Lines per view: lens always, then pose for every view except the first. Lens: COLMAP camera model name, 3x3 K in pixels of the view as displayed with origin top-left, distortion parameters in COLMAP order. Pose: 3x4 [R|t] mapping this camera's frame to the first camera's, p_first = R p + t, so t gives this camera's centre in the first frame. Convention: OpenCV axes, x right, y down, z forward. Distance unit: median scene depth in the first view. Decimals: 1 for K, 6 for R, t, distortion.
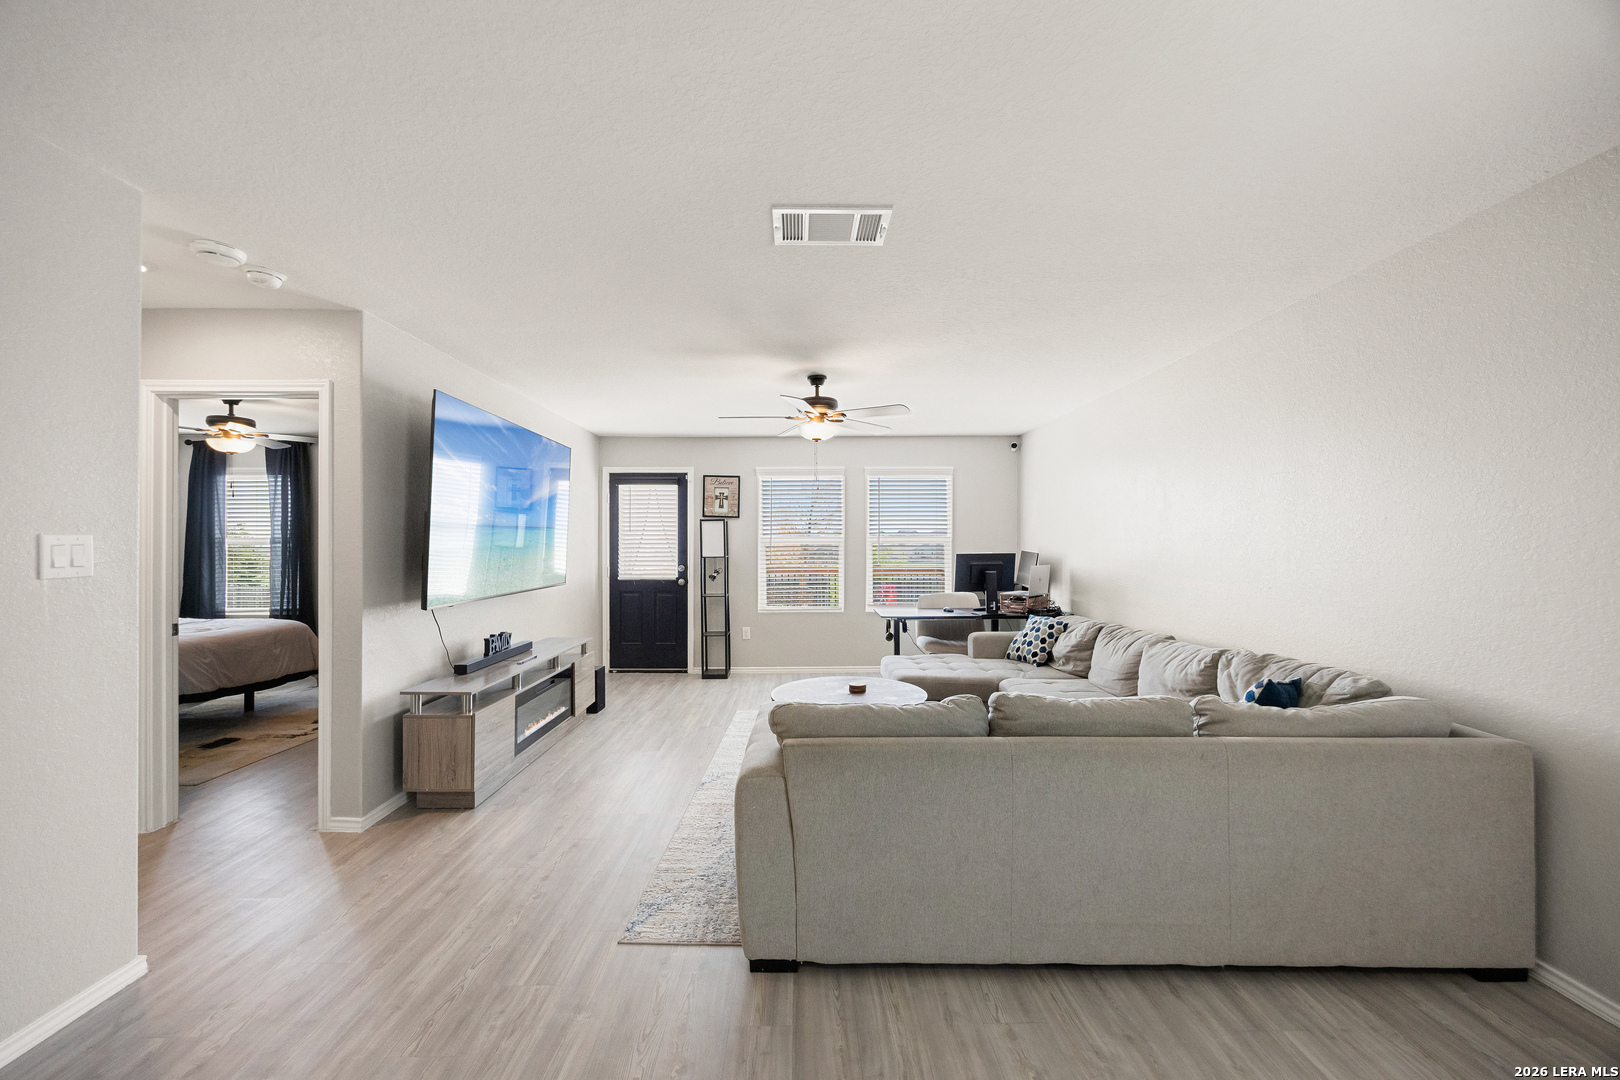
lens RADIAL K [[629.3, 0, 819.5], [0, 629.3, 540.5], [0, 0, 1]] dist [-0.005495, 0.000241]
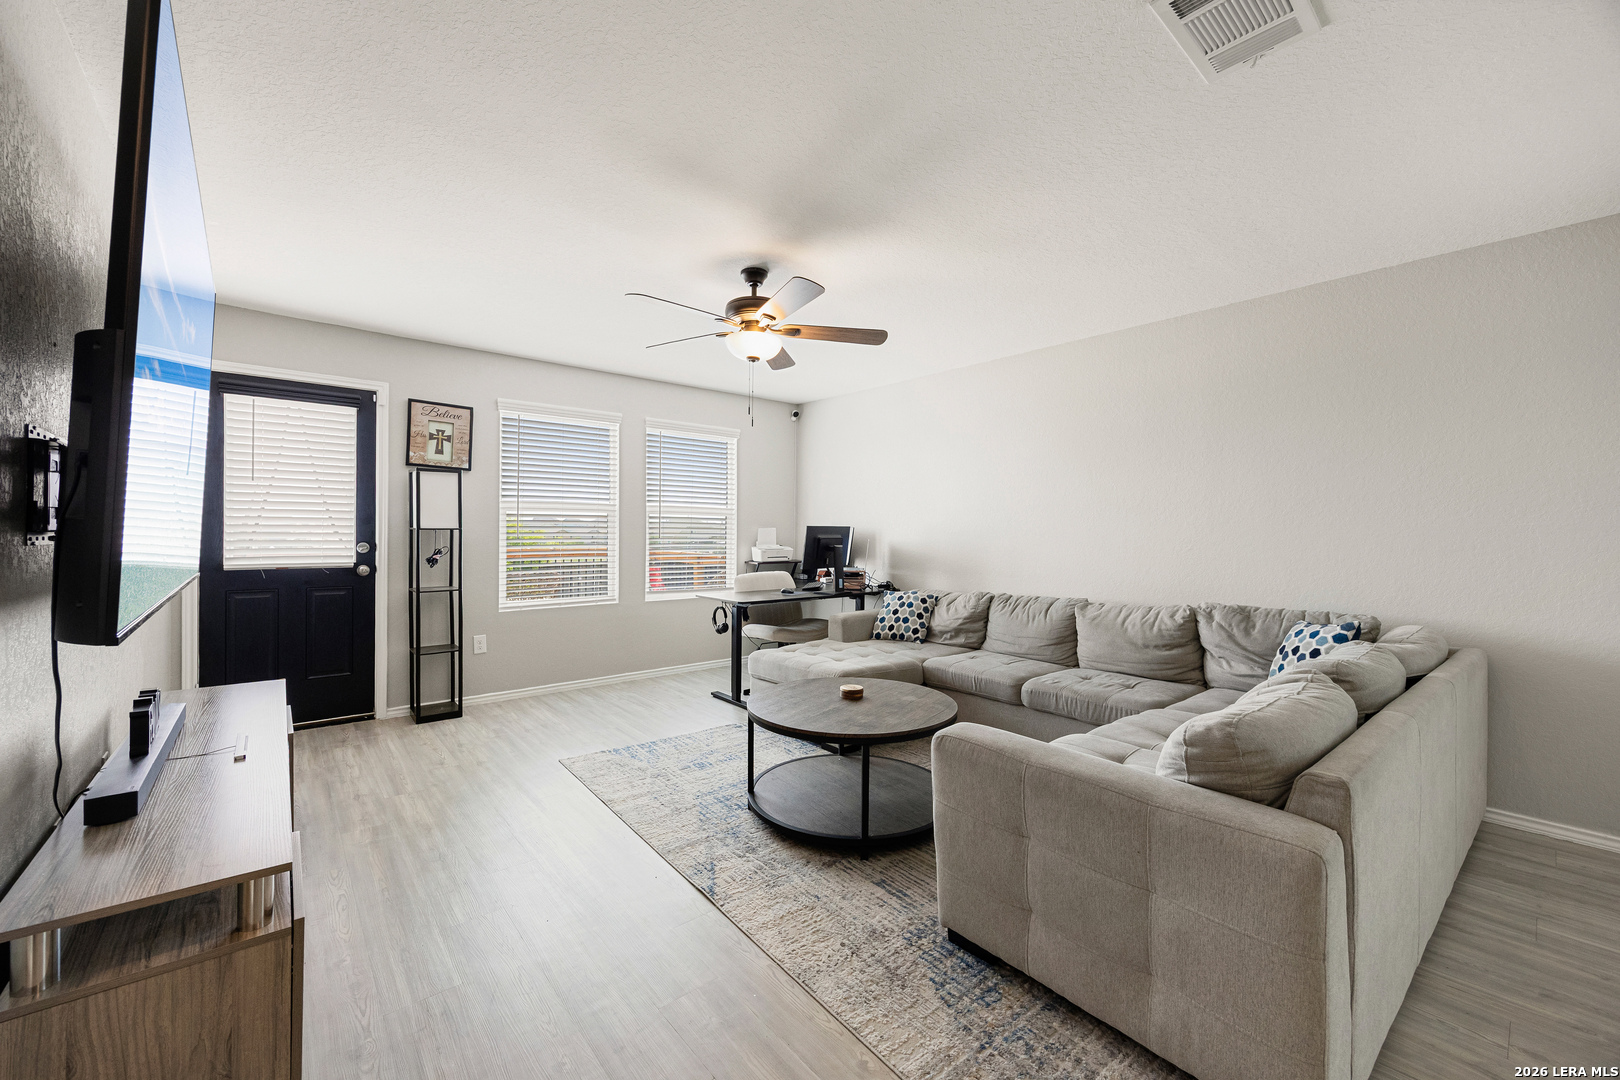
lens RADIAL K [[629.3, 0, 809.9], [0, 629.3, 534.9], [0, 0, 1]] dist [-0.005495, 0.000241]
pose [[0.776894, 0.006148, 0.629601, -0.271743], [-0.011430, 0.999925, 0.004340, 0.025032], [-0.629527, -0.010568, 0.776906, 0.265350]]
